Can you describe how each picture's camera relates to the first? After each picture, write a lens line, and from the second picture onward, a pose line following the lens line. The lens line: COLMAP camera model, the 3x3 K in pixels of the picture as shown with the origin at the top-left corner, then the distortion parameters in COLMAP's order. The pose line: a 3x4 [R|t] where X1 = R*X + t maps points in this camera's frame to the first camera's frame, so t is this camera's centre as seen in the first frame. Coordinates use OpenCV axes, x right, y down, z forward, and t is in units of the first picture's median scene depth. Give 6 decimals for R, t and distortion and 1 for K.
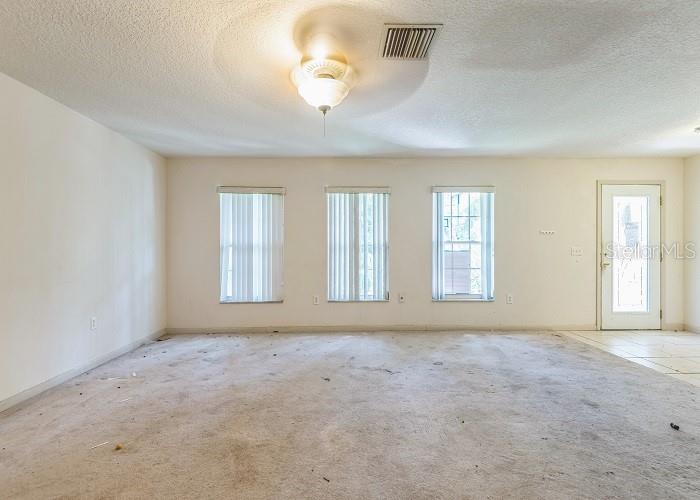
lens RADIAL K [[320.8, 0, 343.9], [0, 320.8, 245.1], [0, 0, 1]] dist [-0.003961, -0.001847]
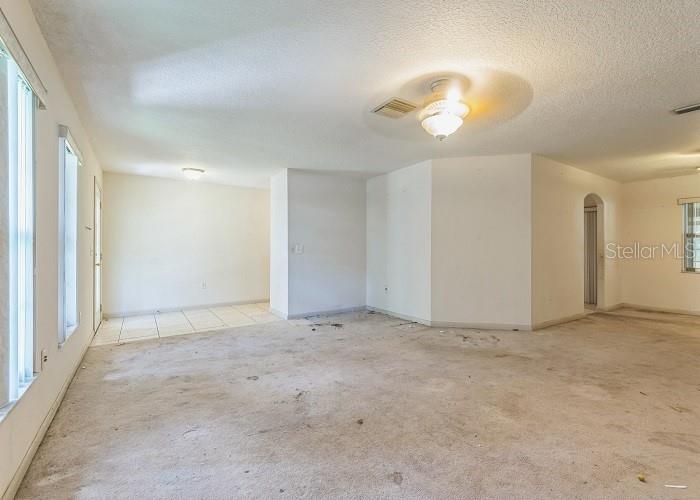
lens RADIAL K [[320.8, 0, 350.6], [0, 320.8, 249.4], [0, 0, 1]] dist [-0.003961, -0.001847]
pose [[-0.555347, 0.004478, 0.831607, -0.442886], [-0.002485, 0.999972, -0.007044, 0.020336], [-0.831615, -0.005978, -0.555320, 0.970690]]
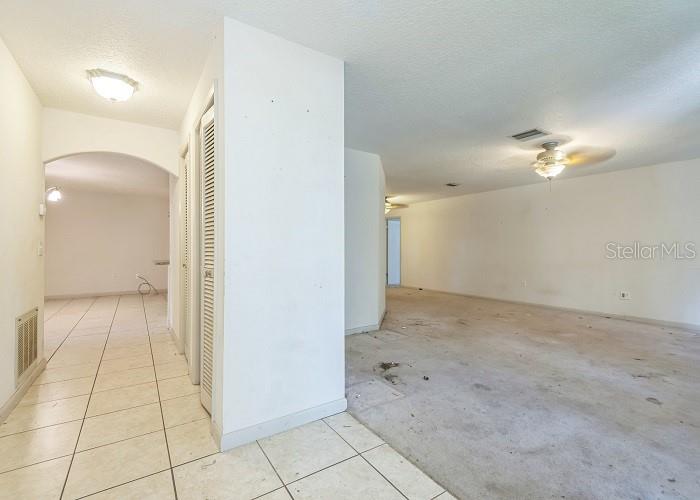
lens RADIAL K [[320.8, 0, 352.1], [0, 320.8, 246.5], [0, 0, 1]] dist [-0.003961, -0.001847]
pose [[-0.830902, -0.005971, -0.556387, 0.991312], [-0.003615, 0.999979, -0.005333, 0.013081], [0.556407, -0.002420, -0.830906, 0.941065]]
